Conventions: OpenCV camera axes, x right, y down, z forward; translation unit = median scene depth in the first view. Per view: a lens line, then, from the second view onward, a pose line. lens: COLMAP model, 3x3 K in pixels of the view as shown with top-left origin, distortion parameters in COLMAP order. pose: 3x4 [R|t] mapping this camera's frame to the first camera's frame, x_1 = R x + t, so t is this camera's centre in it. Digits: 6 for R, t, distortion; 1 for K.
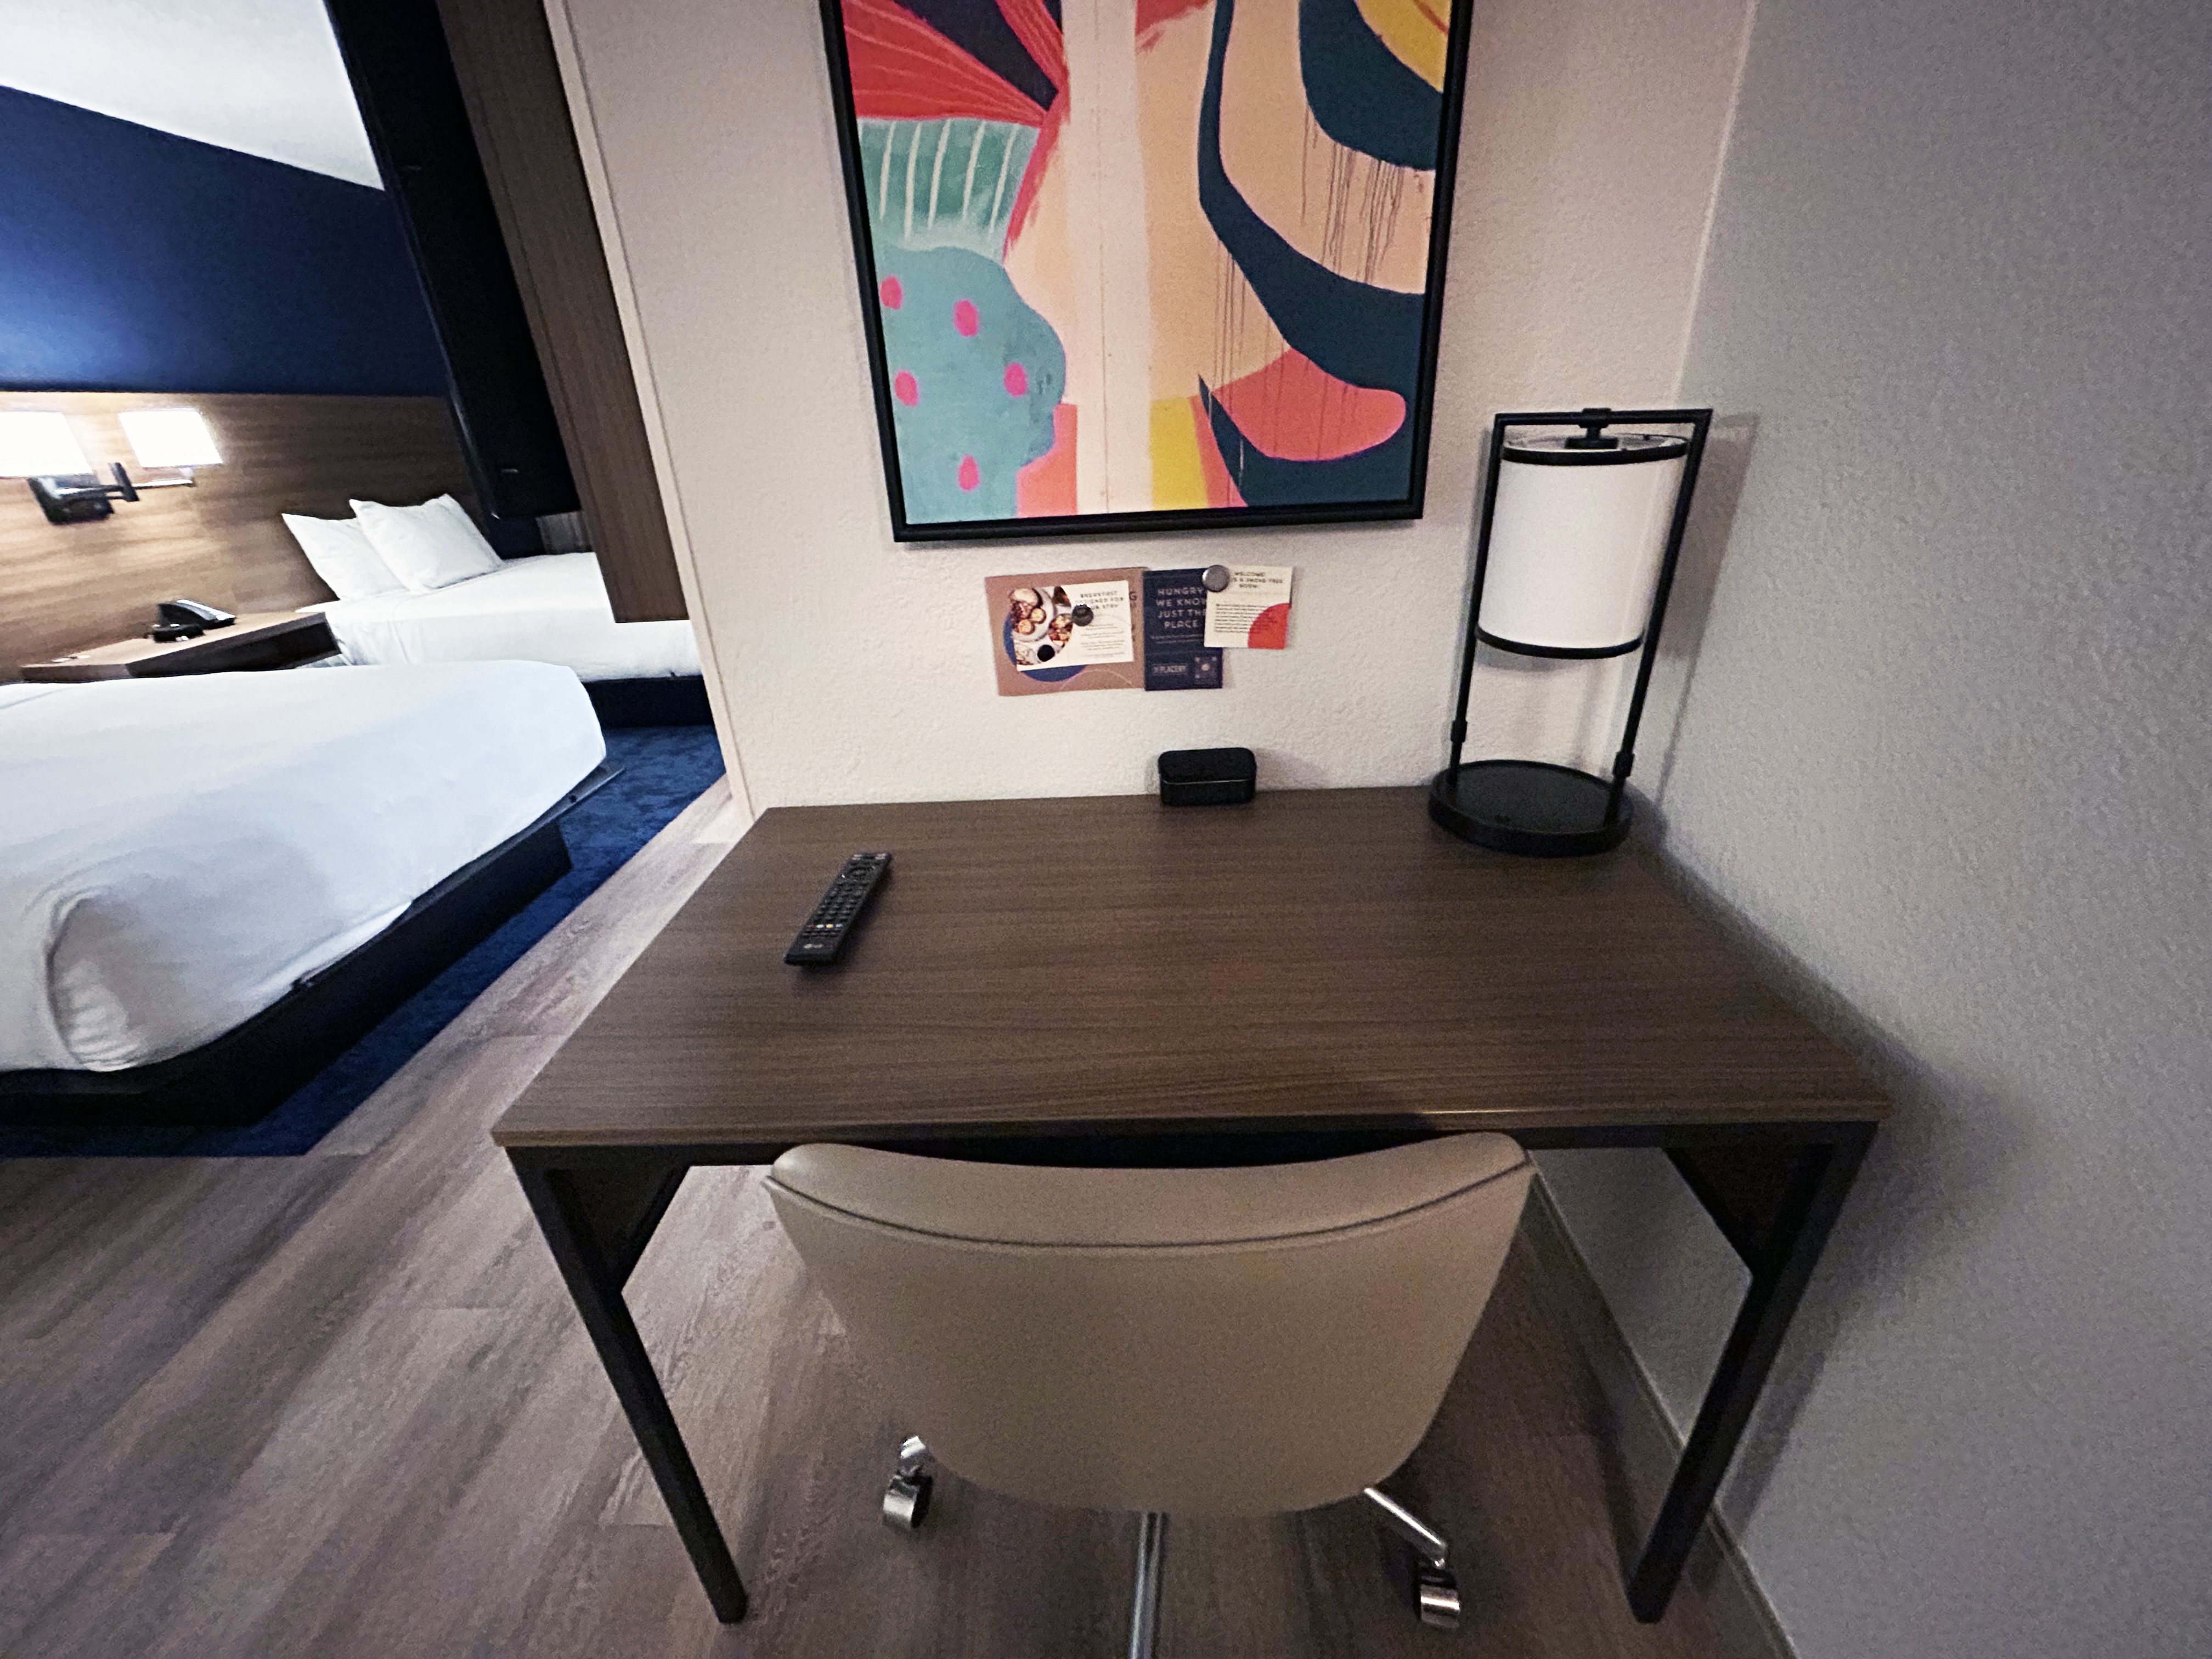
lens RADIAL K [[889.4, 0, 1105.8], [0, 889.4, 830.0], [0, 0, 1]] dist [-0.001905, 0.000115]
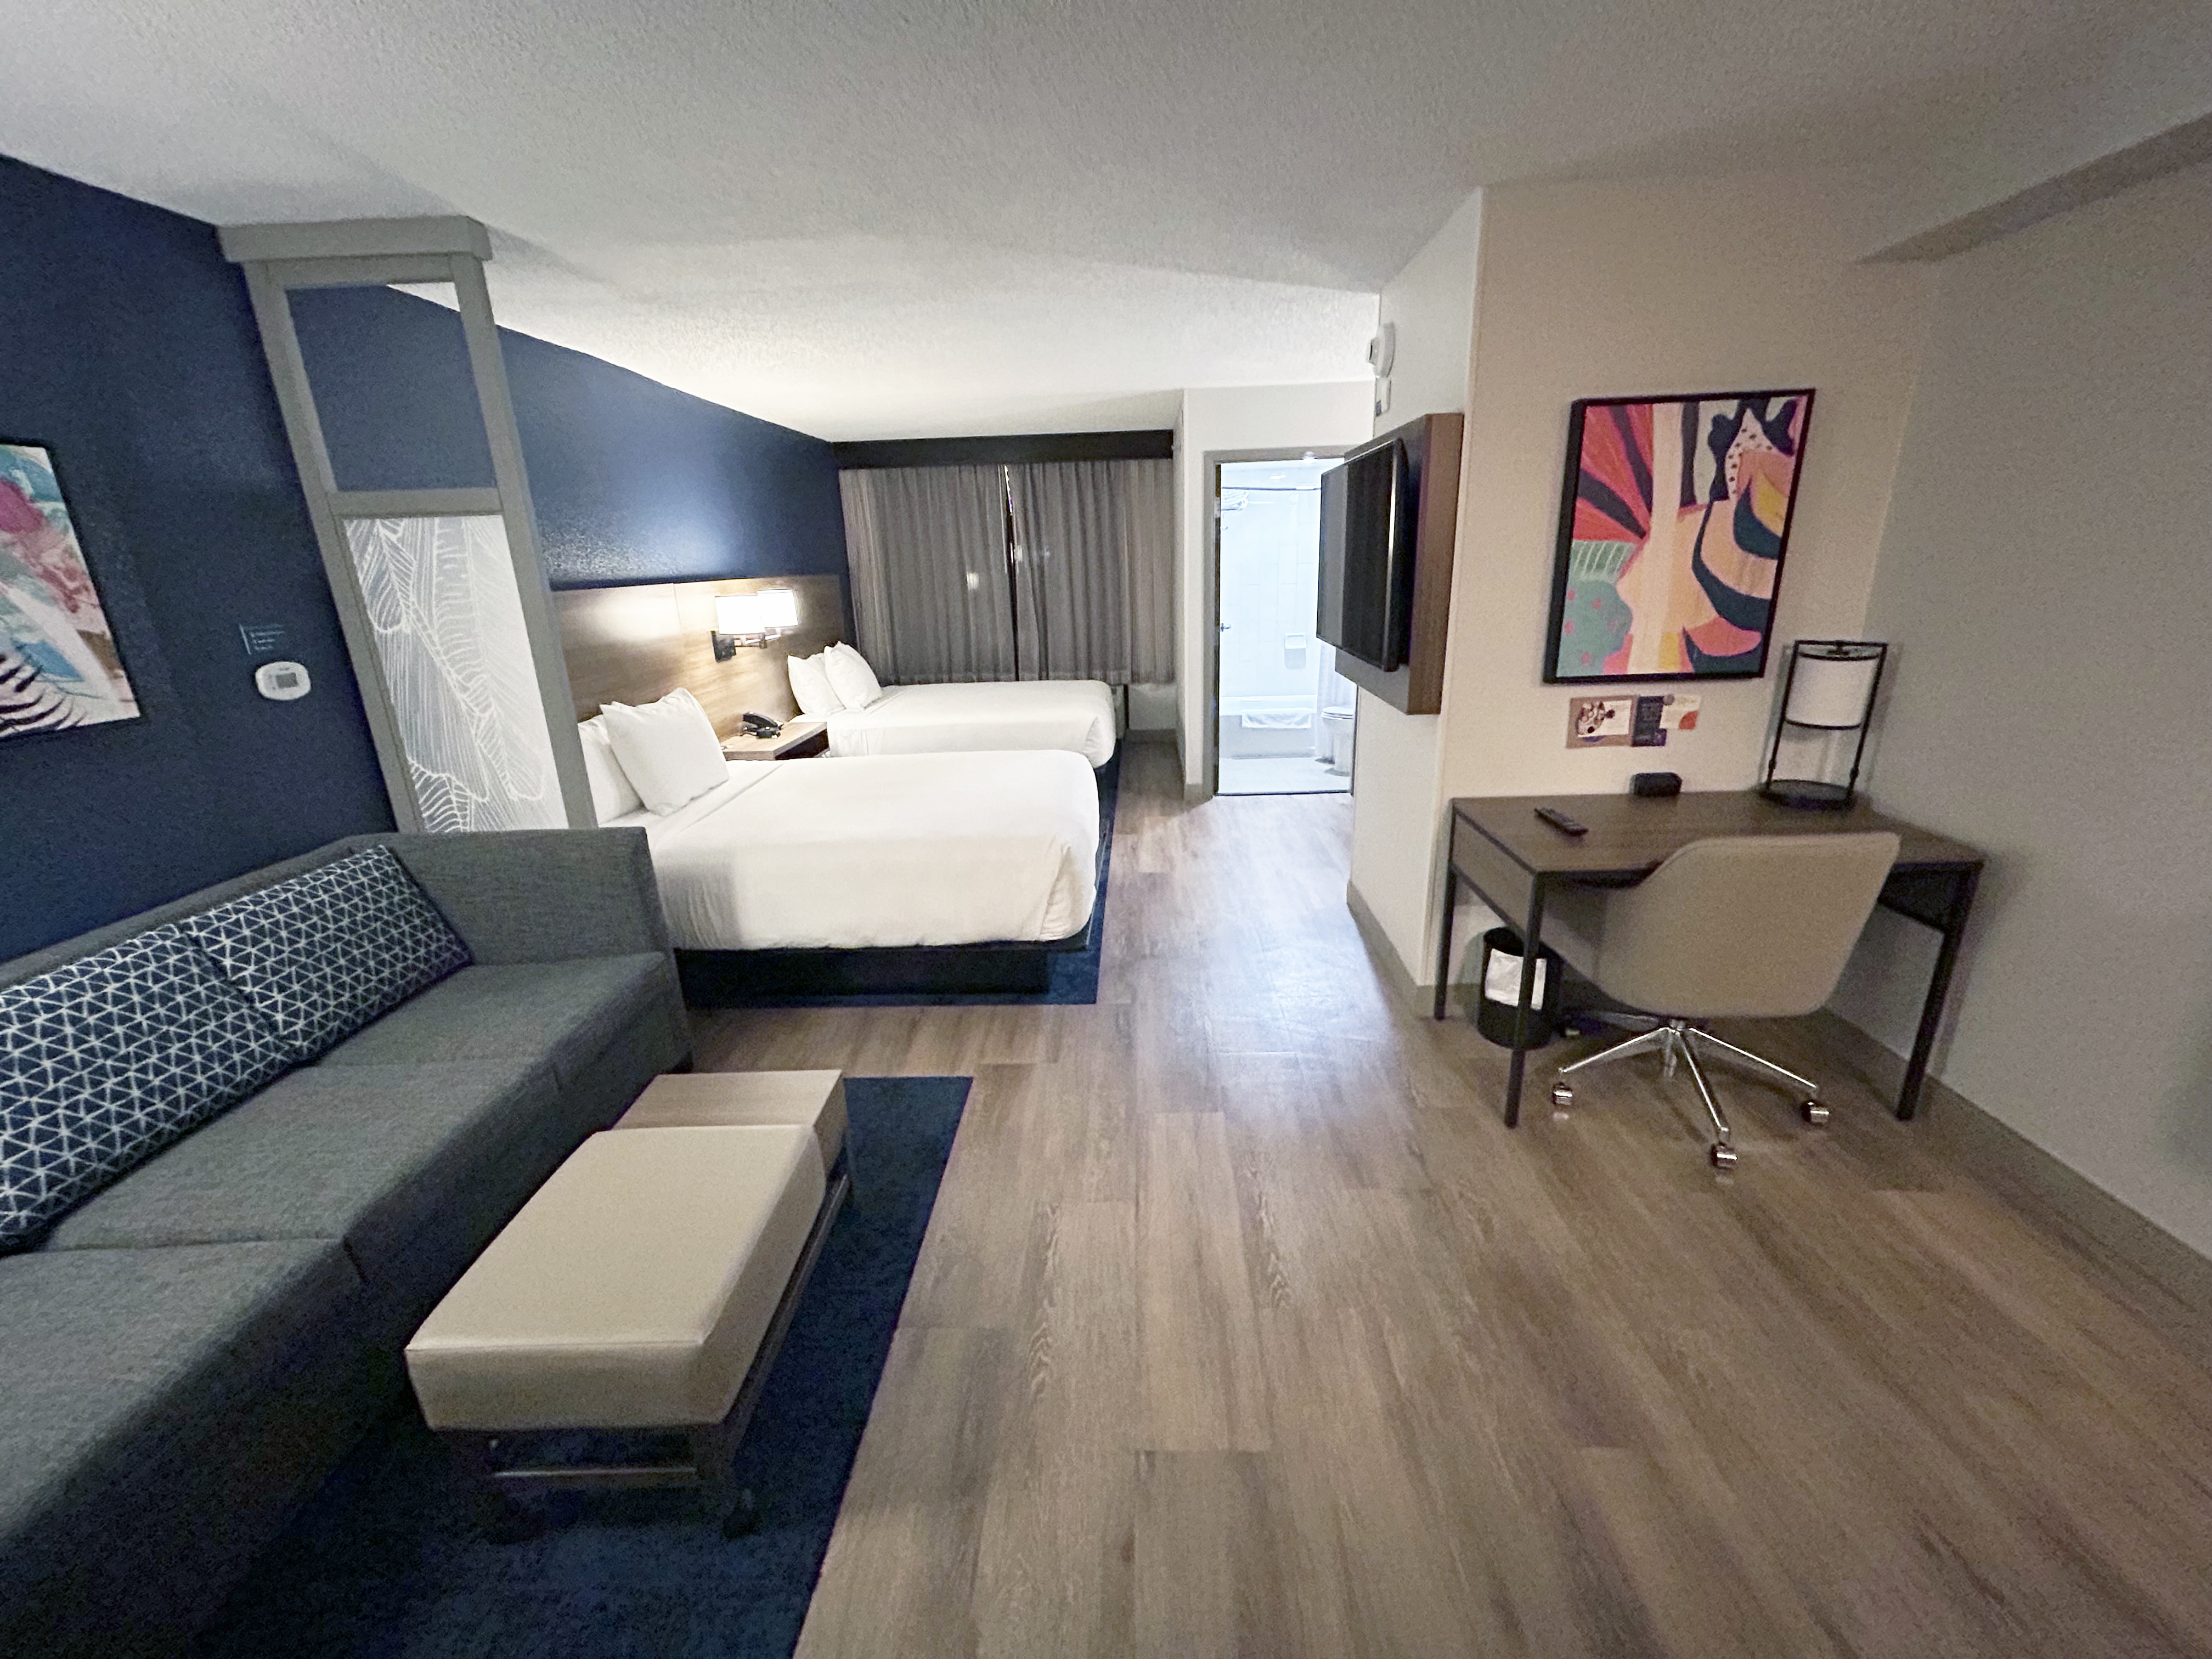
lens RADIAL K [[889.4, 0, 1109.0], [0, 889.4, 830.3], [0, 0, 1]] dist [-0.001905, 0.000115]
pose [[0.999855, 0.015881, -0.006209, -1.385978], [-0.016621, 0.989031, -0.146771, 0.449373], [0.003810, 0.146853, 0.989151, -1.348406]]
